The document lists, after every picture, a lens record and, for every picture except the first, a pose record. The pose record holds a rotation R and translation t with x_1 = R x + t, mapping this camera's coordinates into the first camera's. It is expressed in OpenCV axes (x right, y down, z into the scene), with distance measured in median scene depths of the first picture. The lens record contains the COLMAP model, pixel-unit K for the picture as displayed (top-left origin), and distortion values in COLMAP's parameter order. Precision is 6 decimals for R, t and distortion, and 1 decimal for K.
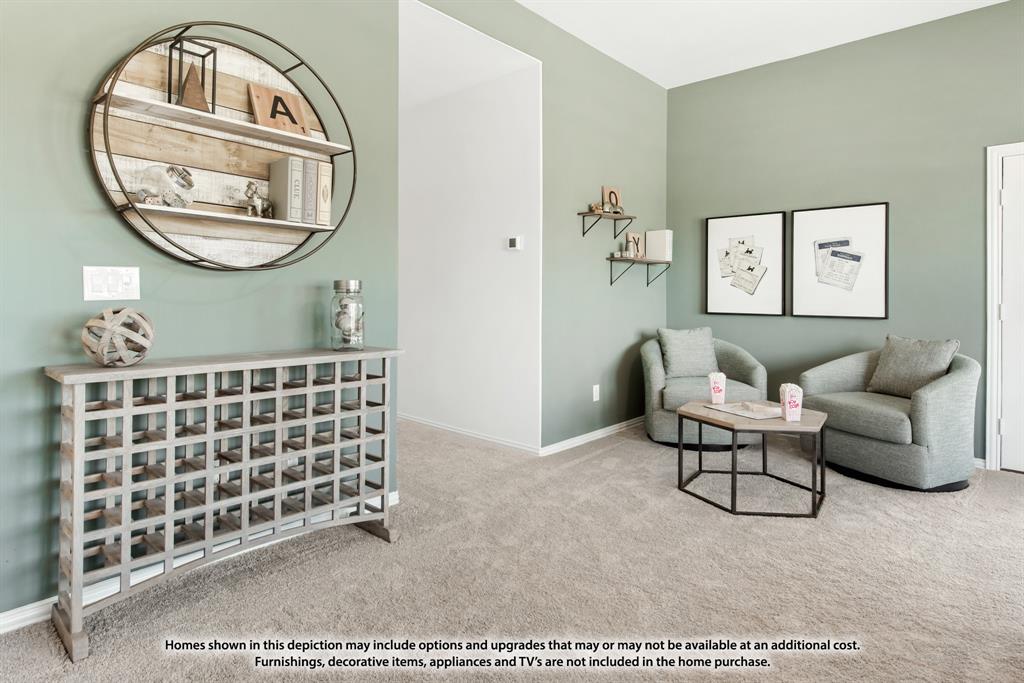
lens RADIAL K [[551.4, 0, 523.6], [0, 551.4, 295.5], [0, 0, 1]] dist [0.003019, 0.001862]
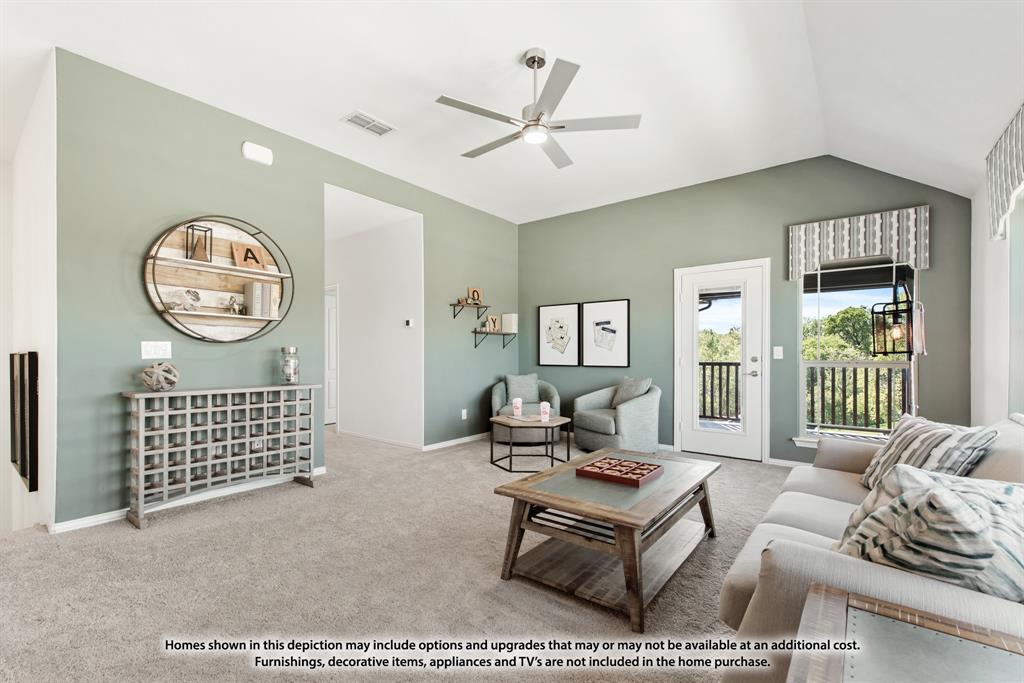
lens RADIAL K [[443.3, 0, 521.7], [0, 443.3, 354.8], [0, 0, 1]] dist [0.005312, -0.000204]
pose [[0.997591, -0.006603, 0.069058, 0.317288], [0.006626, 0.999978, -0.000107, 0.002505], [-0.069056, 0.000564, 0.997613, -0.480347]]
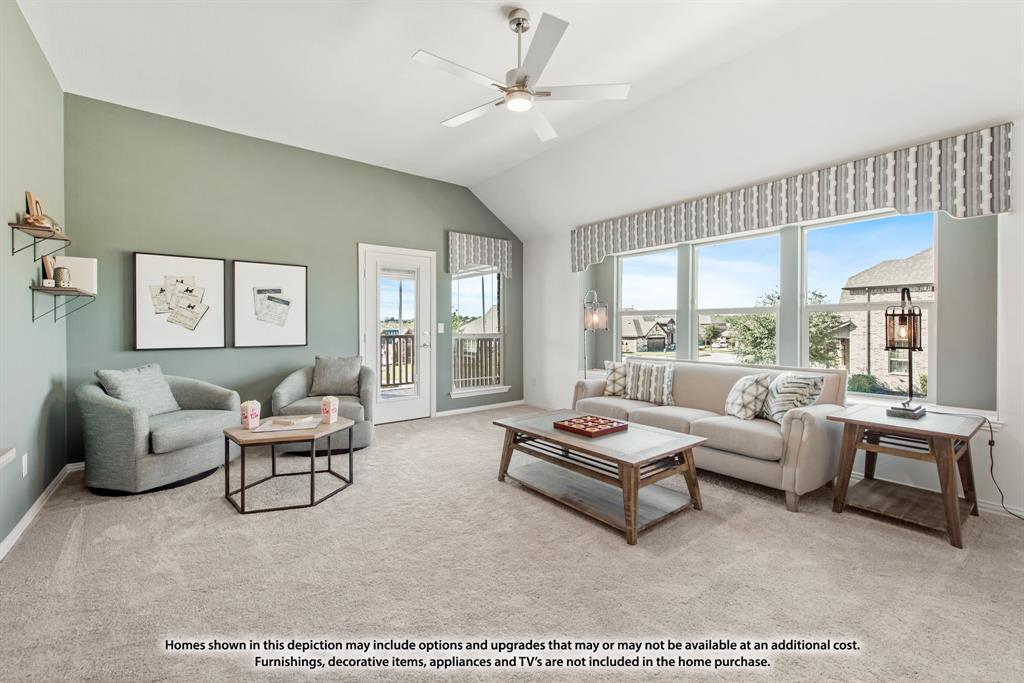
lens RADIAL K [[413.3, 0, 518.1], [0, 413.3, 327.0], [0, 0, 1]] dist [0.009060, -0.002533]
pose [[0.189346, -0.011245, 0.981846, -0.429645], [0.005312, 0.999932, 0.010428, -0.021067], [-0.981896, 0.003241, 0.189393, 0.332276]]
